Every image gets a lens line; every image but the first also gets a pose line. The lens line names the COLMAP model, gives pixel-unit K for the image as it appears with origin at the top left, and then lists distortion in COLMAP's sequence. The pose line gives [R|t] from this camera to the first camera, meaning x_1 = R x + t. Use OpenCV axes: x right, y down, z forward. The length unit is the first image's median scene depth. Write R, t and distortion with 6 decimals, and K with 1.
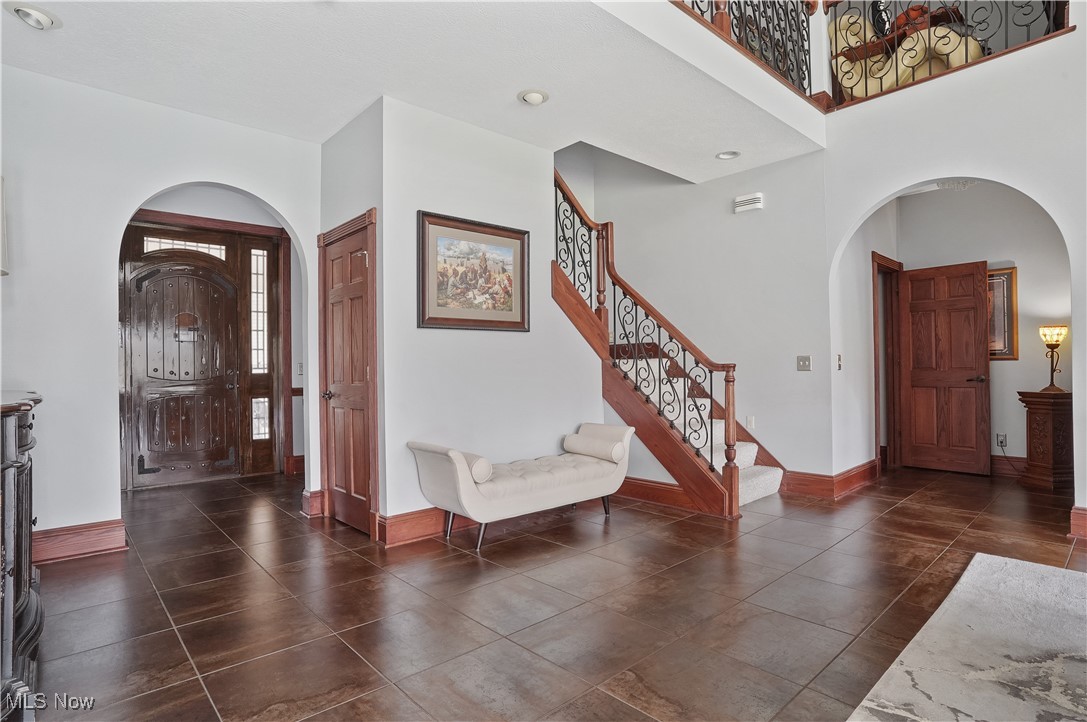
lens RADIAL K [[561.8, 0, 548.3], [0, 561.8, 364.7], [0, 0, 1]] dist [-0.037804, 0.000426]
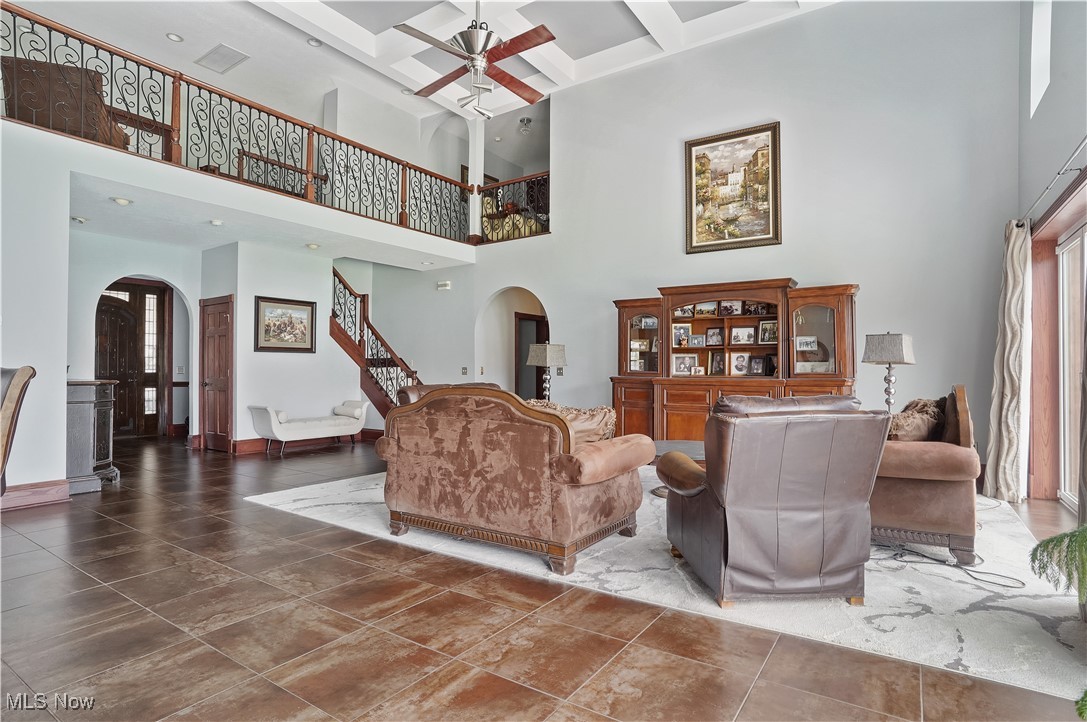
lens RADIAL K [[561.8, 0, 536.2], [0, 561.8, 362.9], [0, 0, 1]] dist [-0.037804, 0.000426]
pose [[0.975100, 0.015288, 0.221236, 0.276205], [-0.013377, 0.999859, -0.010135, -0.013962], [-0.221360, 0.006924, 0.975168, -1.038357]]
